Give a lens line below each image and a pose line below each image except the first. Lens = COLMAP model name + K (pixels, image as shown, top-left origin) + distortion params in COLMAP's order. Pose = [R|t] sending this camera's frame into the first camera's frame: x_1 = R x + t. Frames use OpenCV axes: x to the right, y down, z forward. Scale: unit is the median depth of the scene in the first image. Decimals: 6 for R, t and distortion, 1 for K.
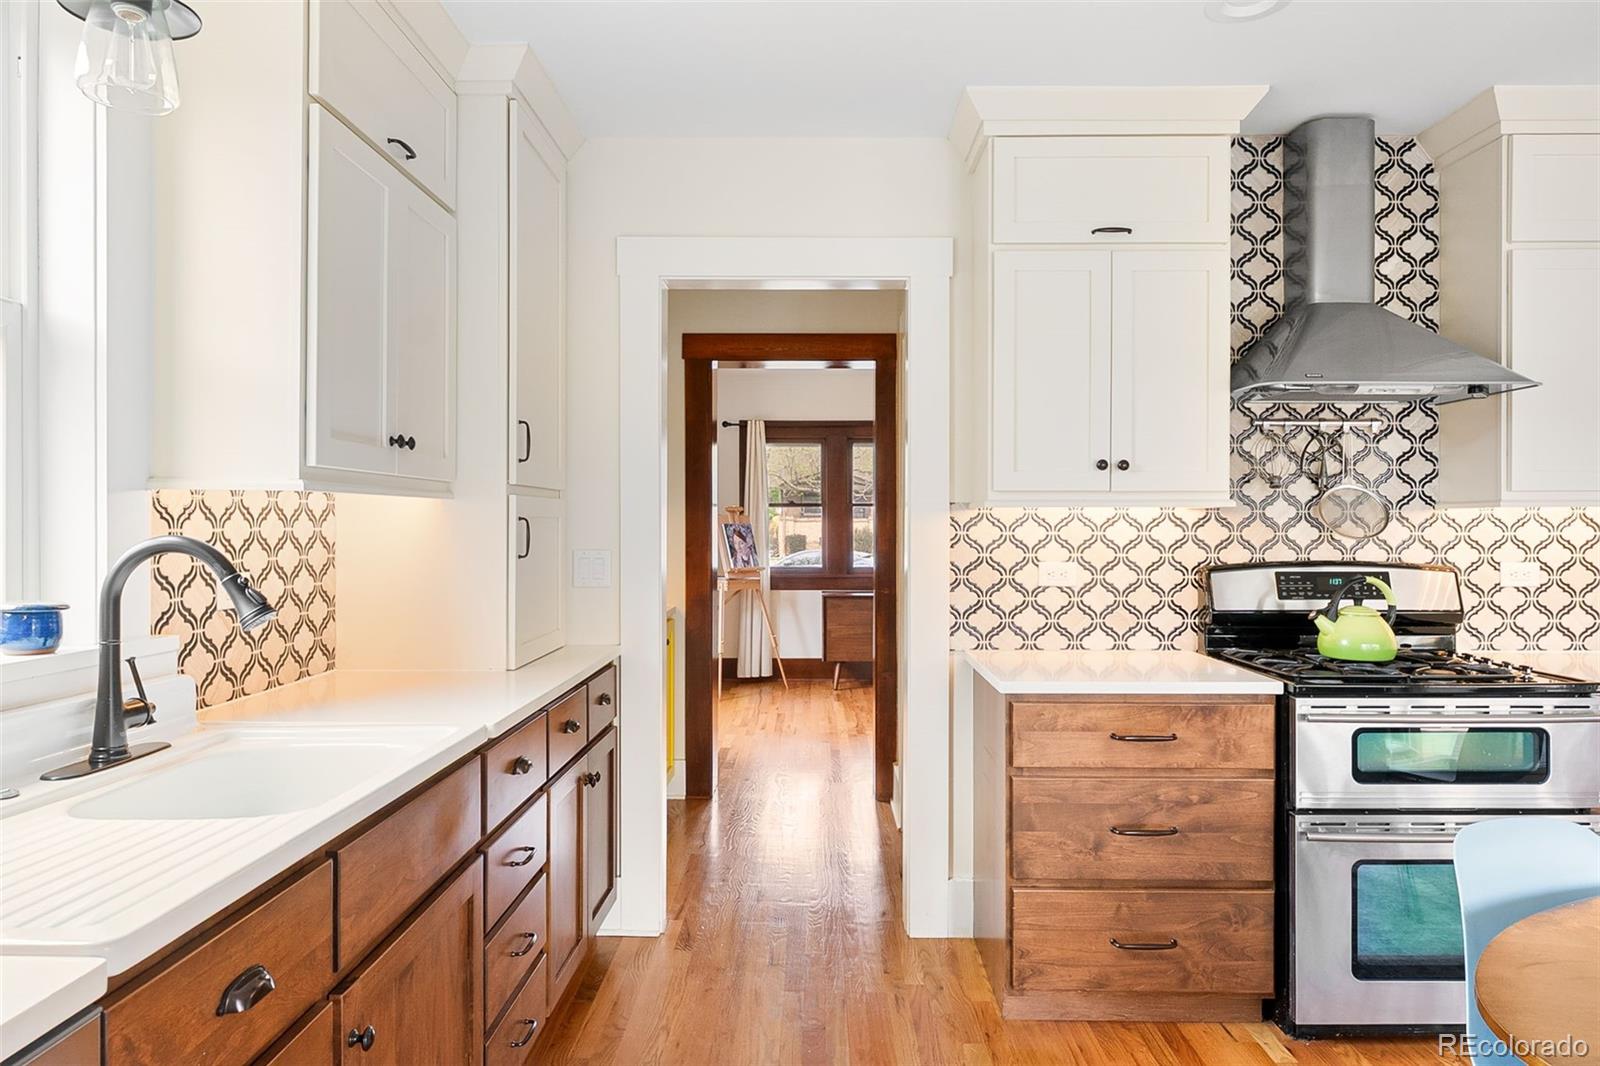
lens RADIAL K [[1036.9, 0, 804.7], [0, 1036.9, 521.8], [0, 0, 1]] dist [-0.002615, -0.001935]
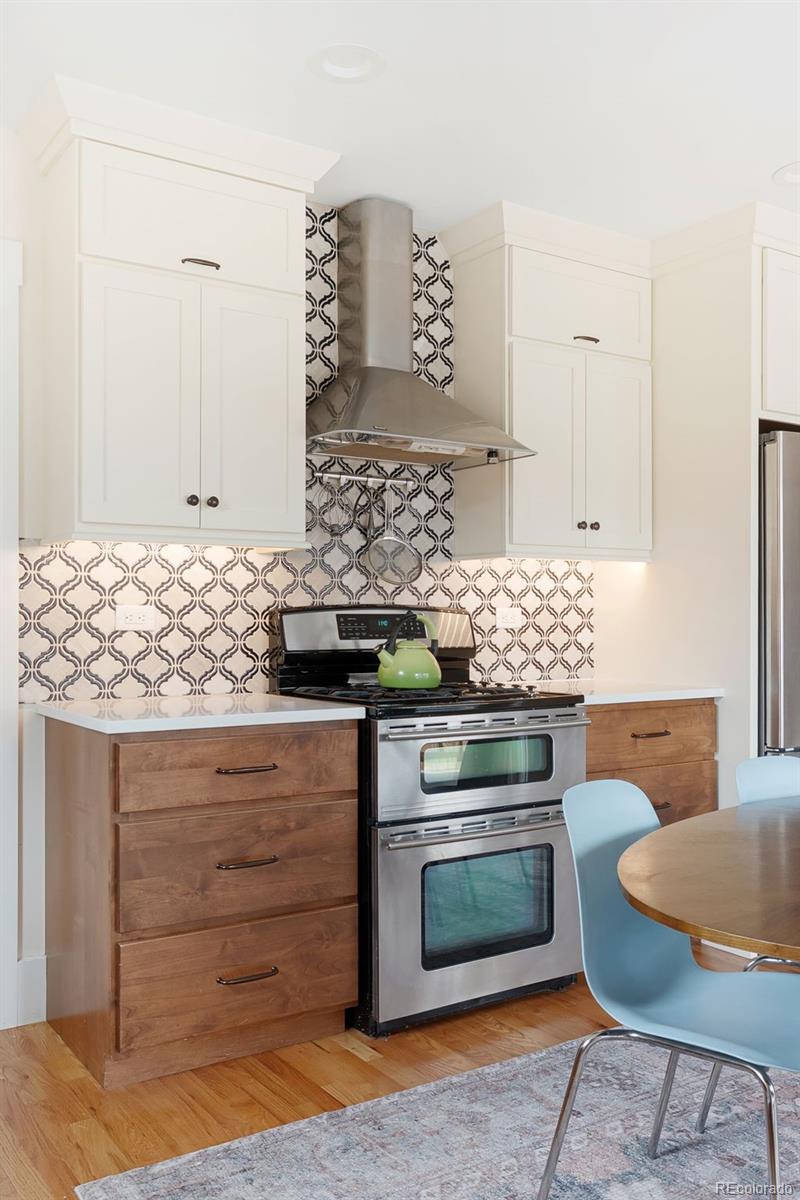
lens RADIAL K [[1076.3, 0, 402.9], [0, 1076.3, 610.9], [0, 0, 1]] dist [0.005515, -0.024203]
pose [[0.821871, 0.003003, 0.569666, -0.125053], [0.001888, 0.999966, -0.007994, 0.056379], [-0.569670, 0.007646, 0.821838, 0.053259]]
